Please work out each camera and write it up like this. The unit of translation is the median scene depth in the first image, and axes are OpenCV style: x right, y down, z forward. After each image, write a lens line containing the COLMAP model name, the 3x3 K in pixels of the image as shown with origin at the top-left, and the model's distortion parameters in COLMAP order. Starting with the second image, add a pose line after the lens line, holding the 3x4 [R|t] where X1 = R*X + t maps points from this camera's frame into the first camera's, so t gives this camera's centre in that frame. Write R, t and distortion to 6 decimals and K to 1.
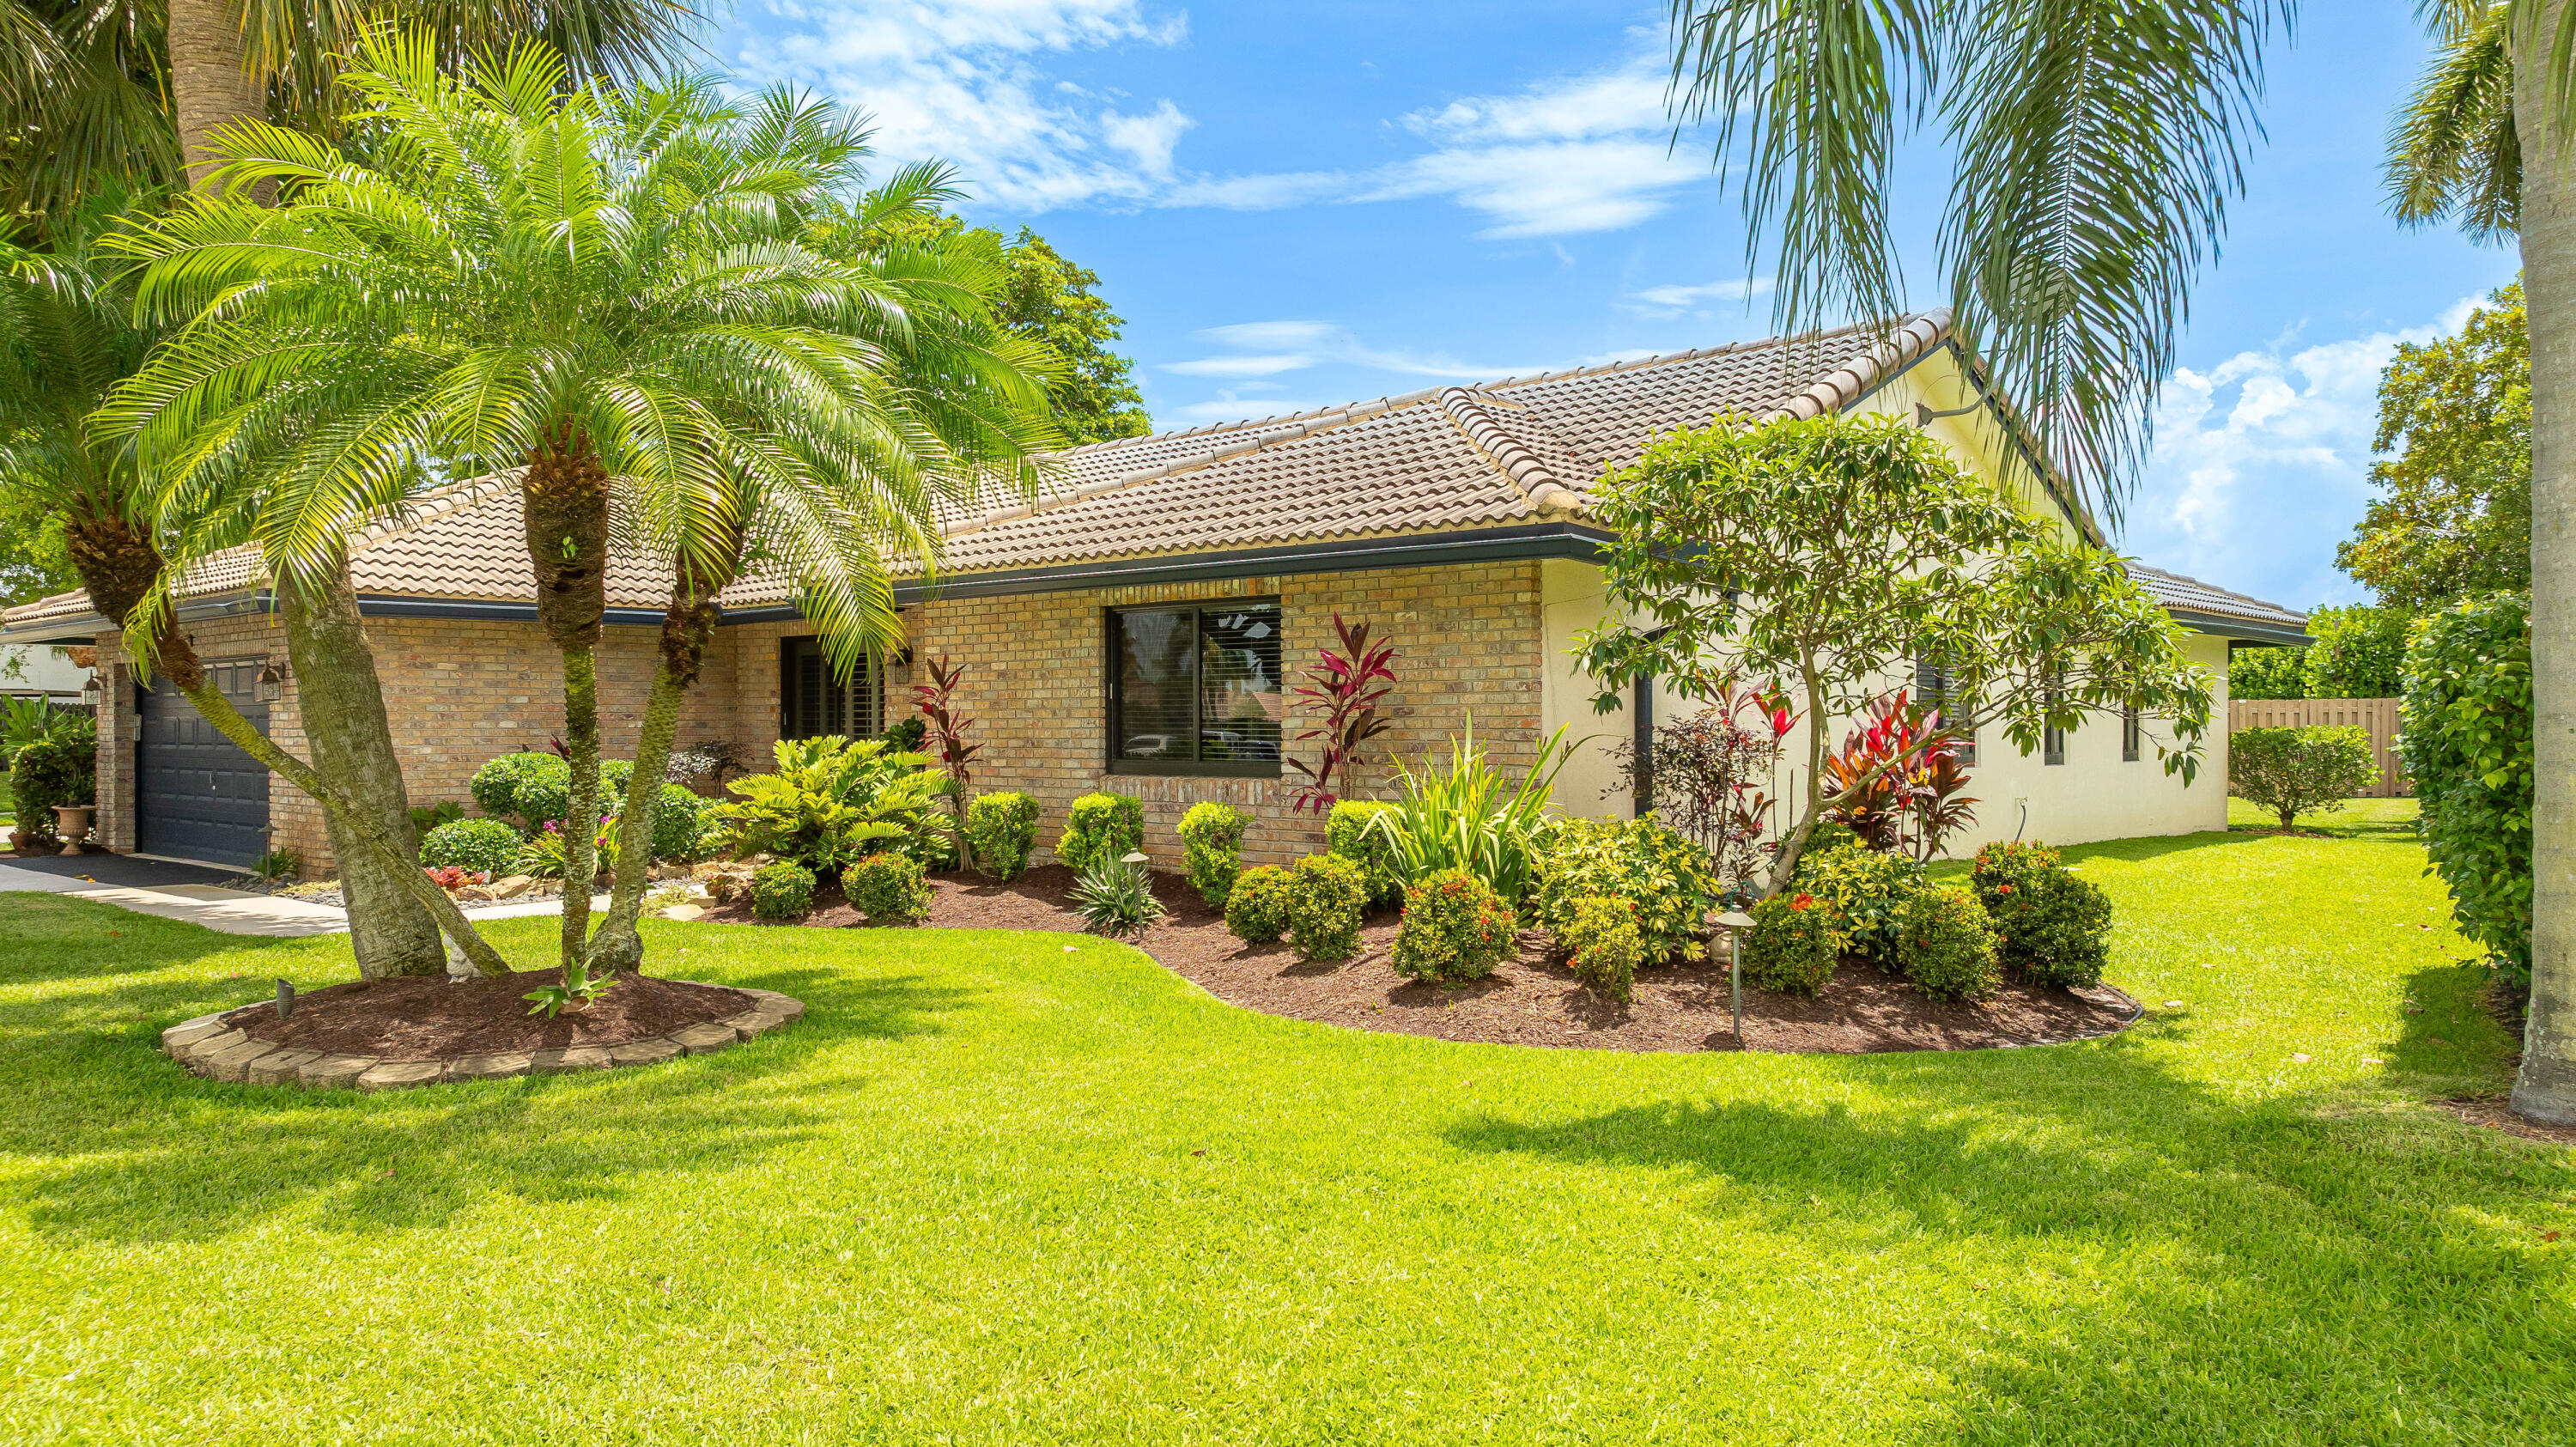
lens RADIAL K [[1815.3, 0, 1288.0], [0, 1815.3, 723.5], [0, 0, 1]] dist [-0.027041, 0.047729]
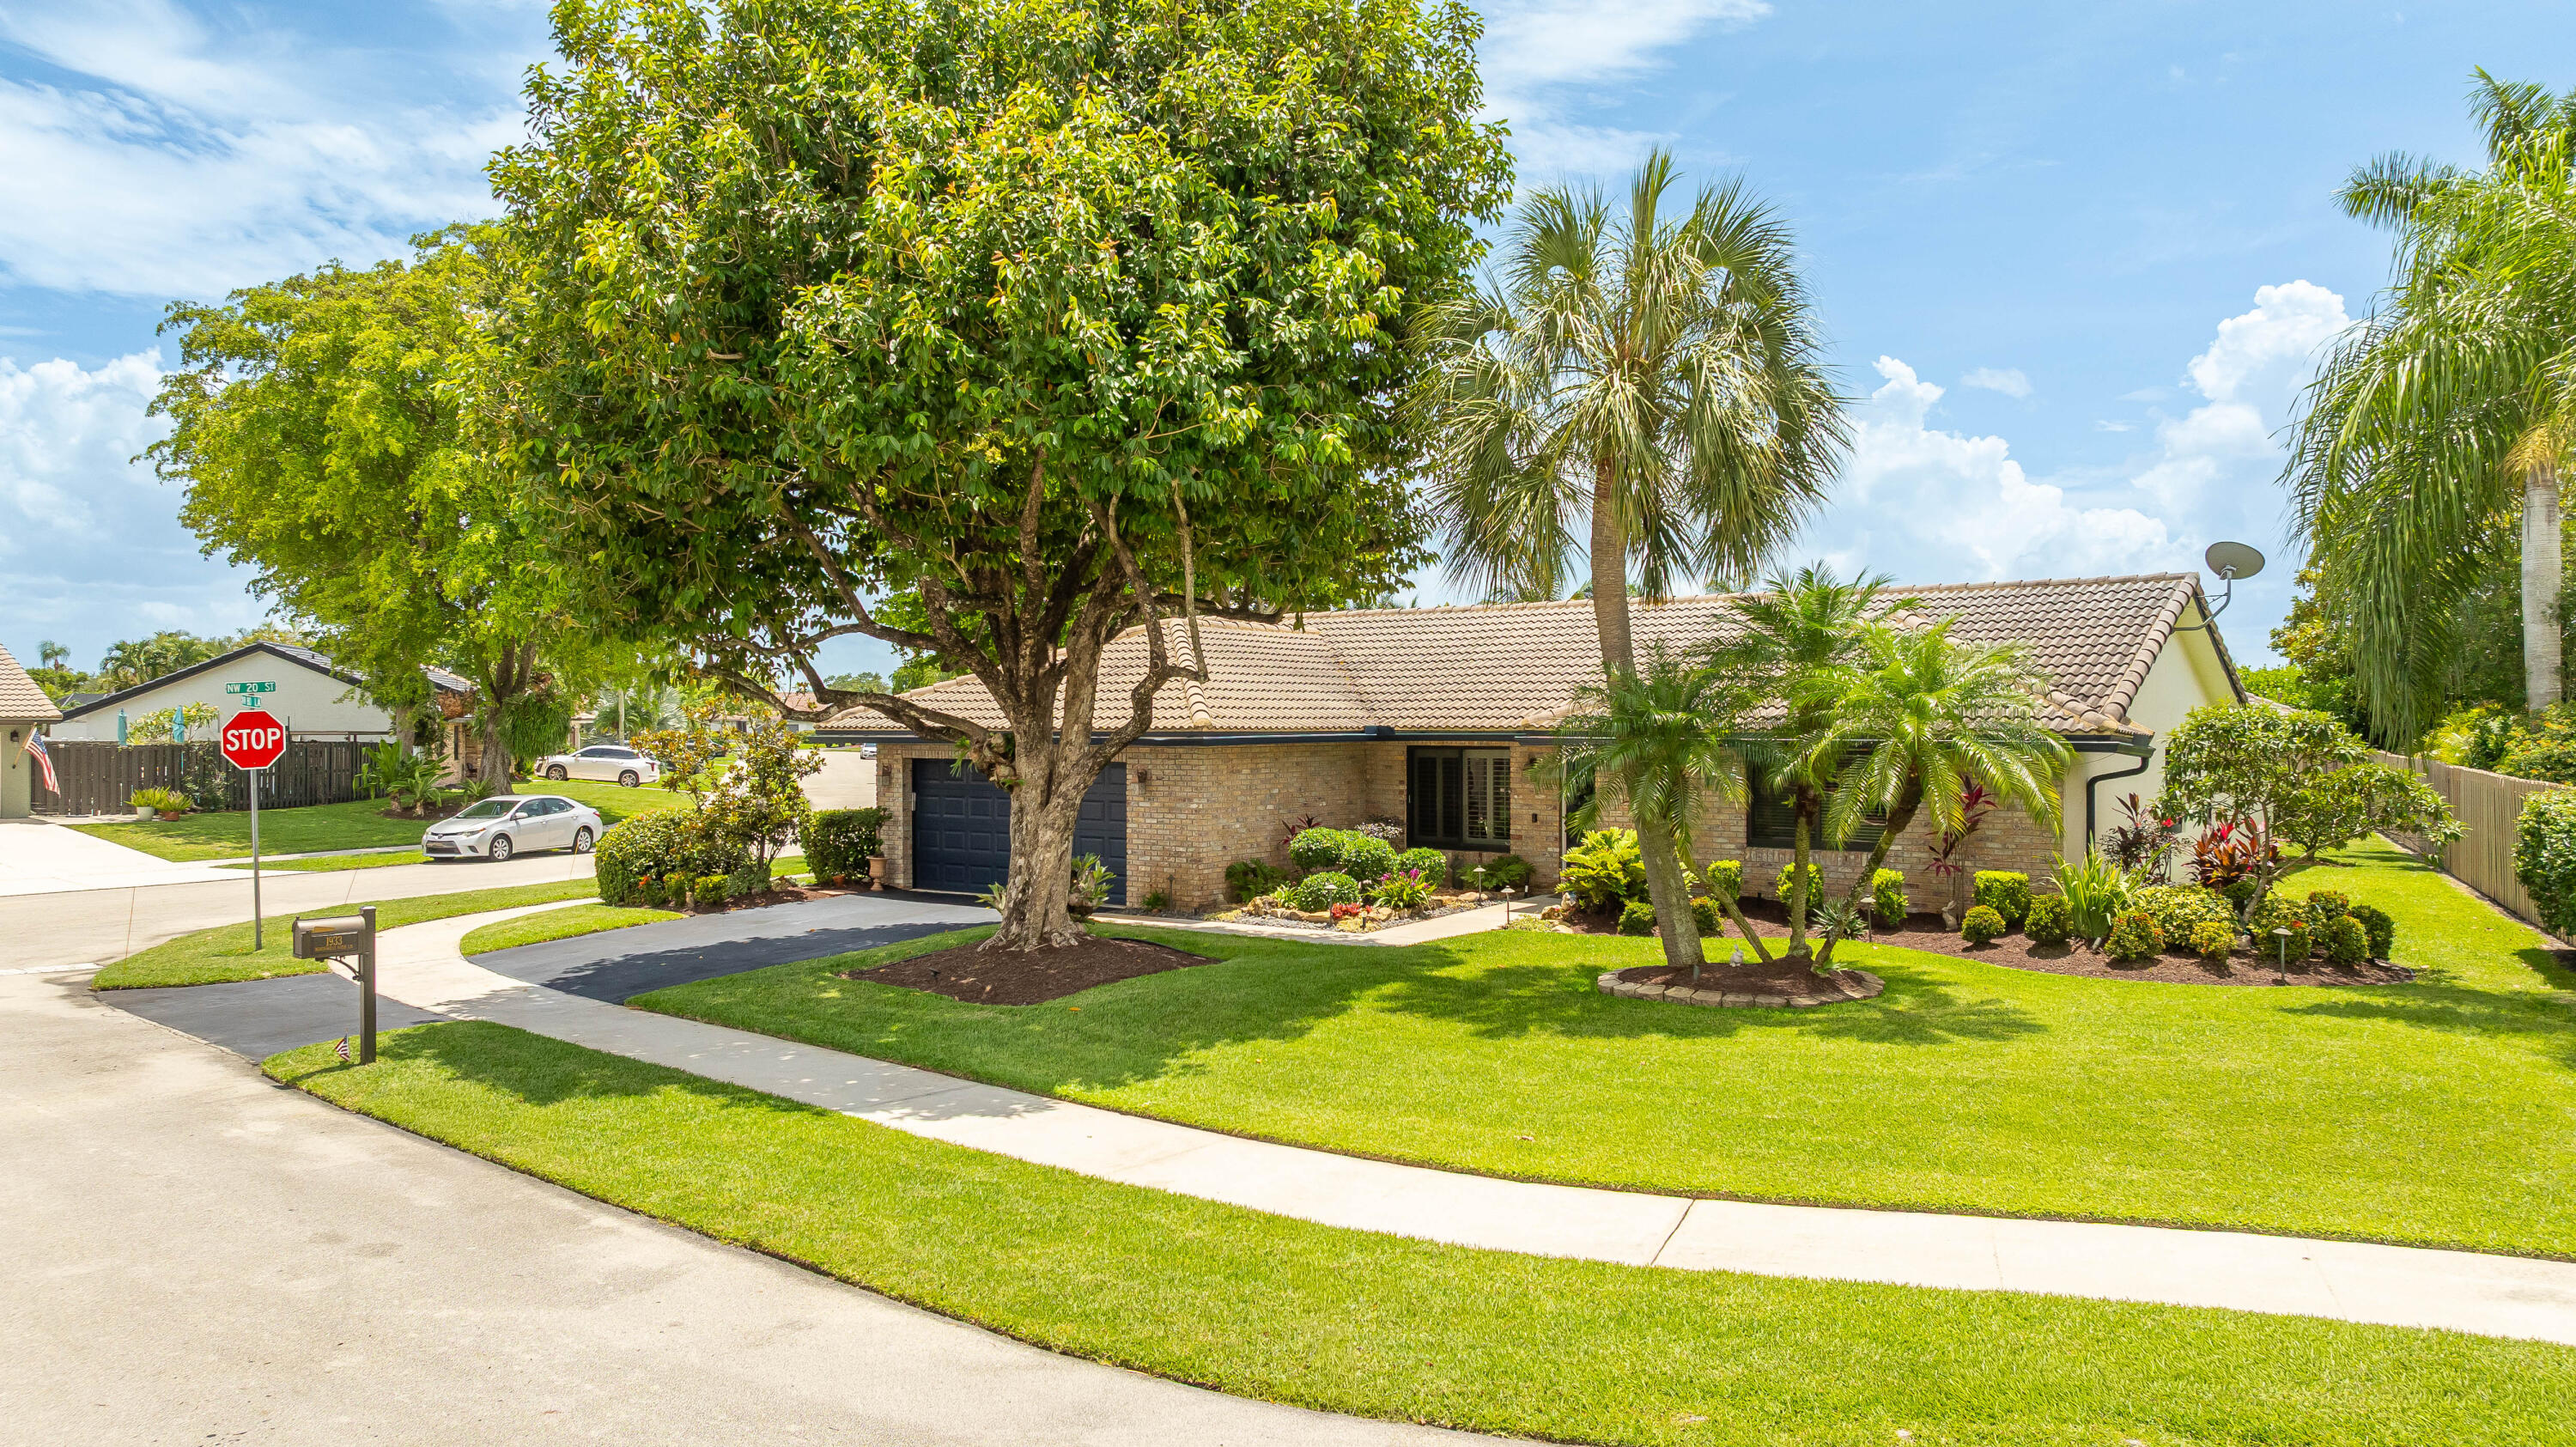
lens RADIAL K [[1812.8, 0, 1288.0], [0, 1812.8, 723.5], [0, 0, 1]] dist [-0.013156, 0.003347]
pose [[0.996047, 0.000841, 0.088827, -0.574210], [-0.001021, 0.999998, 0.001975, -0.076903], [-0.088825, -0.002058, 0.996045, -0.566584]]
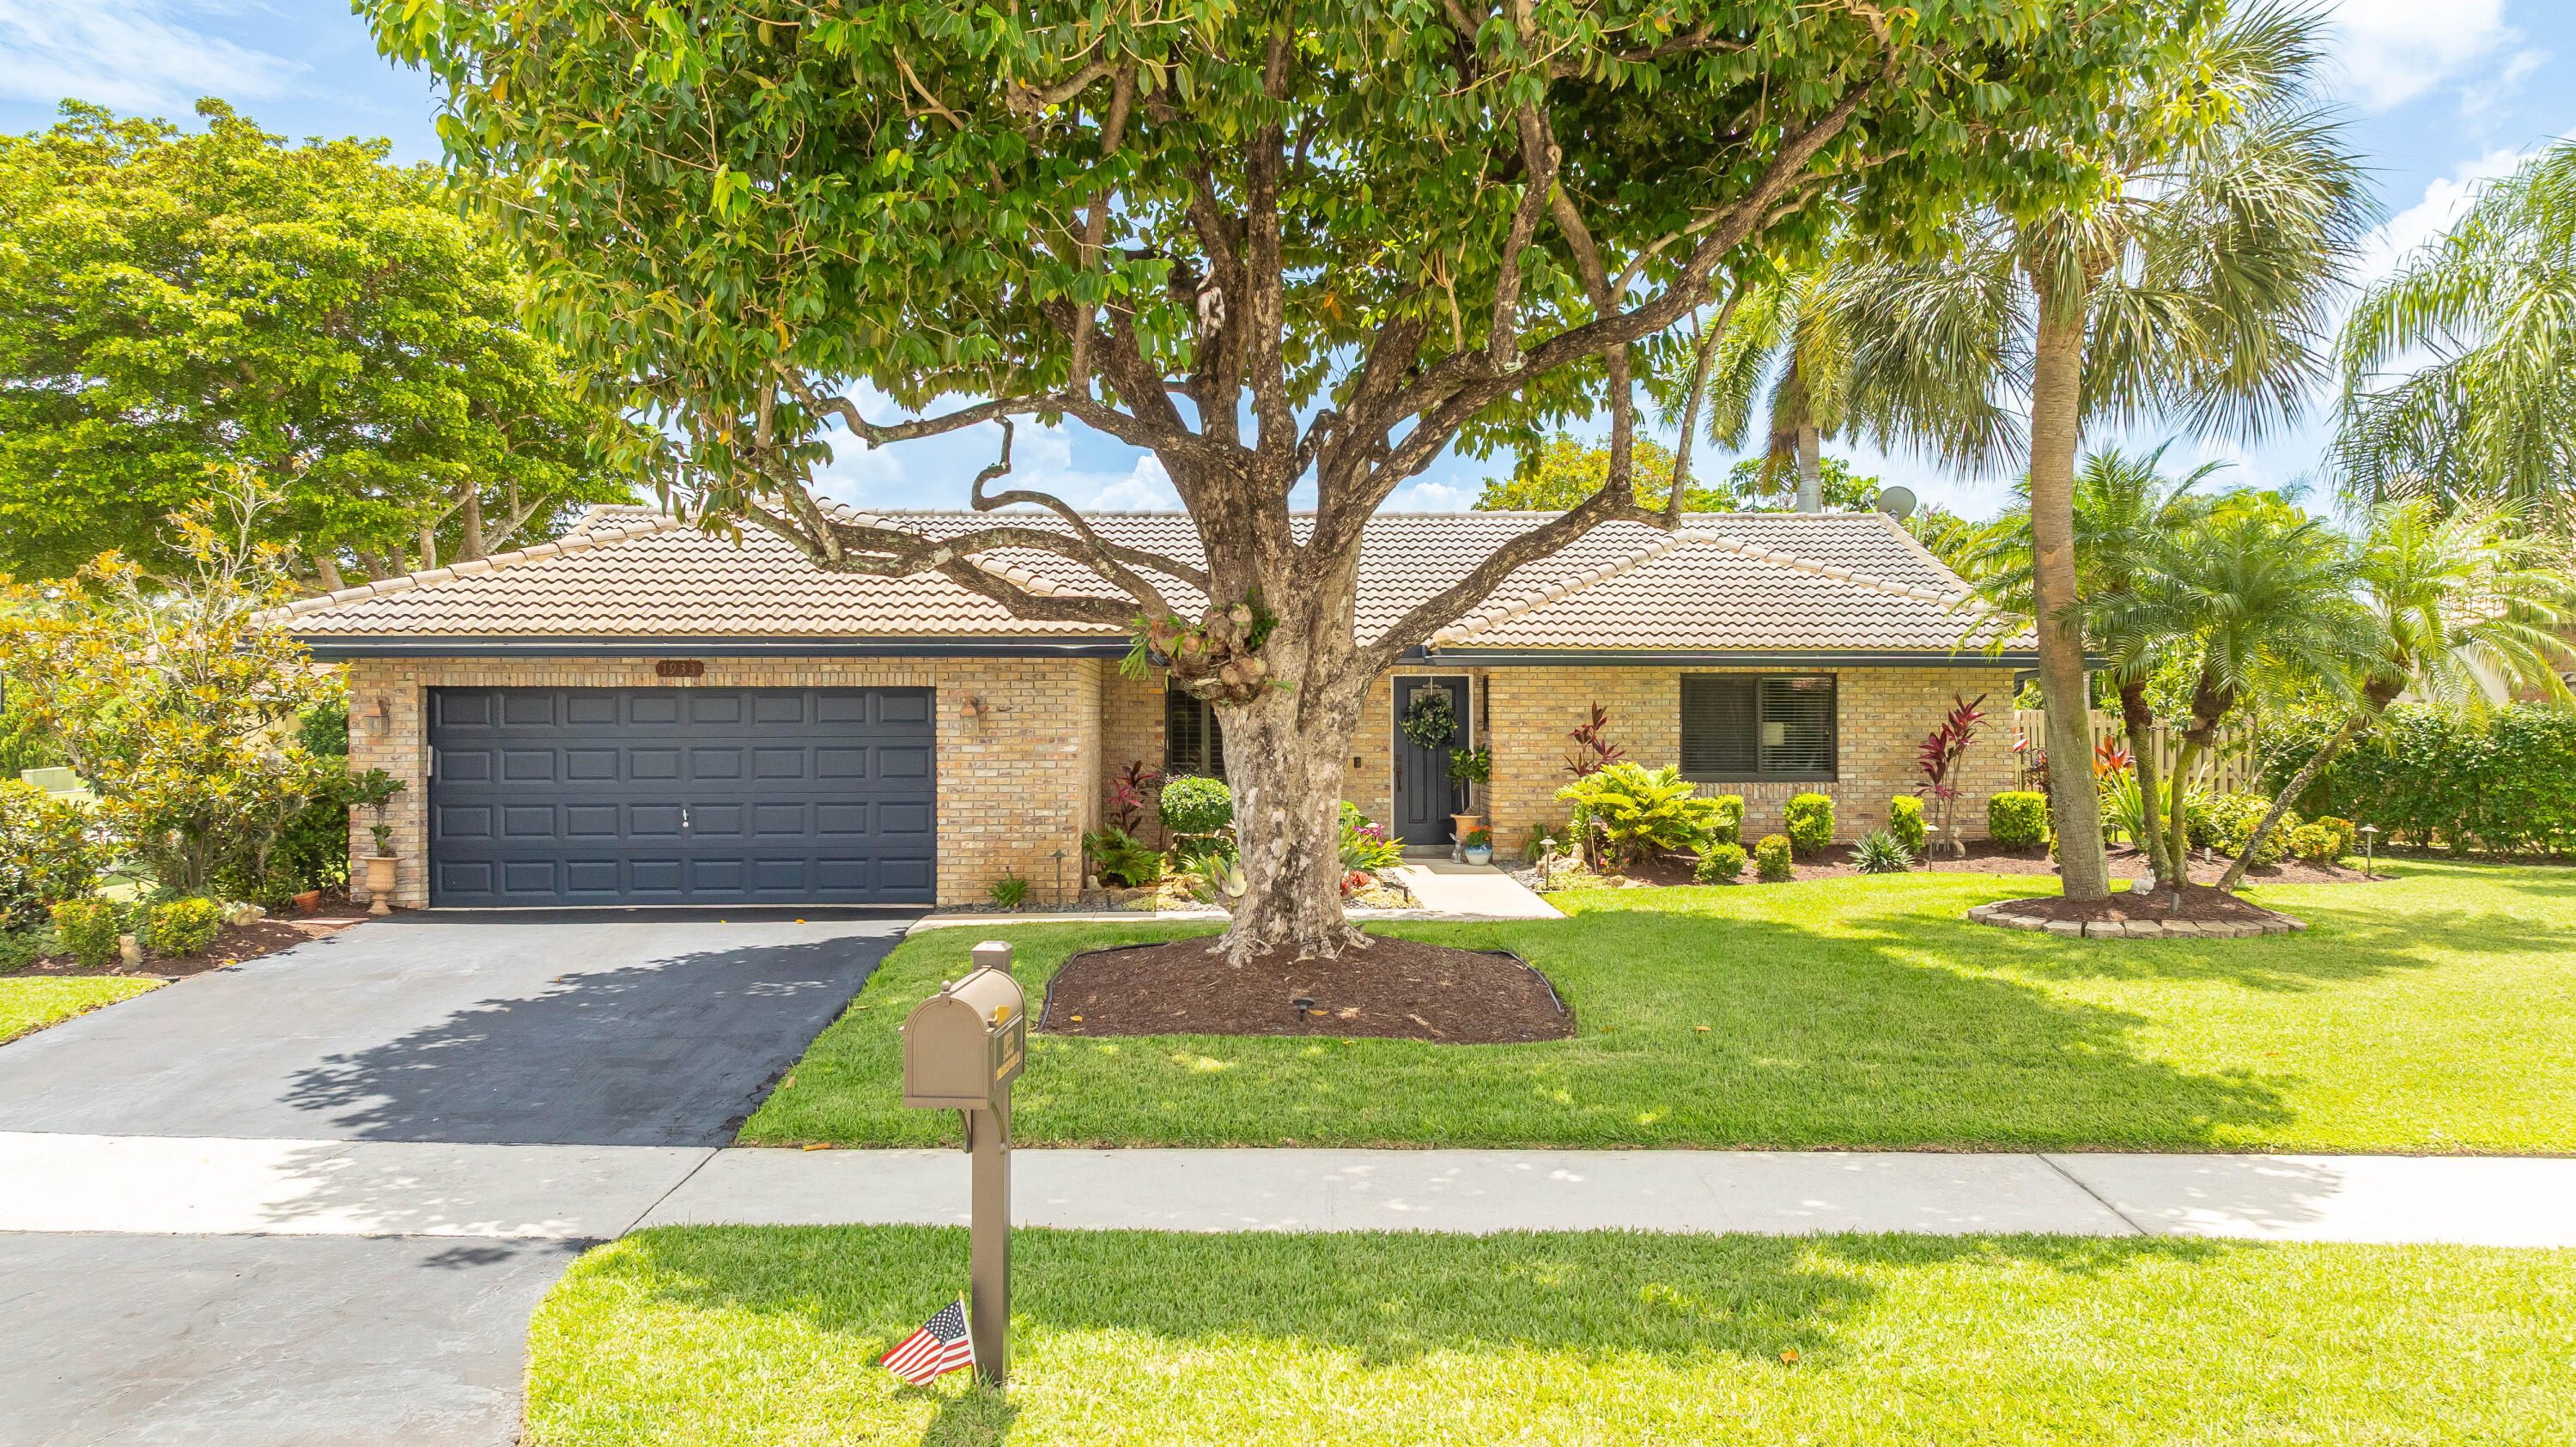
lens RADIAL K [[1812.8, 0, 1288.0], [0, 1812.8, 723.5], [0, 0, 1]] dist [-0.013156, 0.003347]
pose [[0.701620, -0.001534, 0.712550, -1.177486], [-0.000084, 0.999997, 0.002235, -0.020837], [-0.712551, -0.001628, 0.701618, 0.139820]]
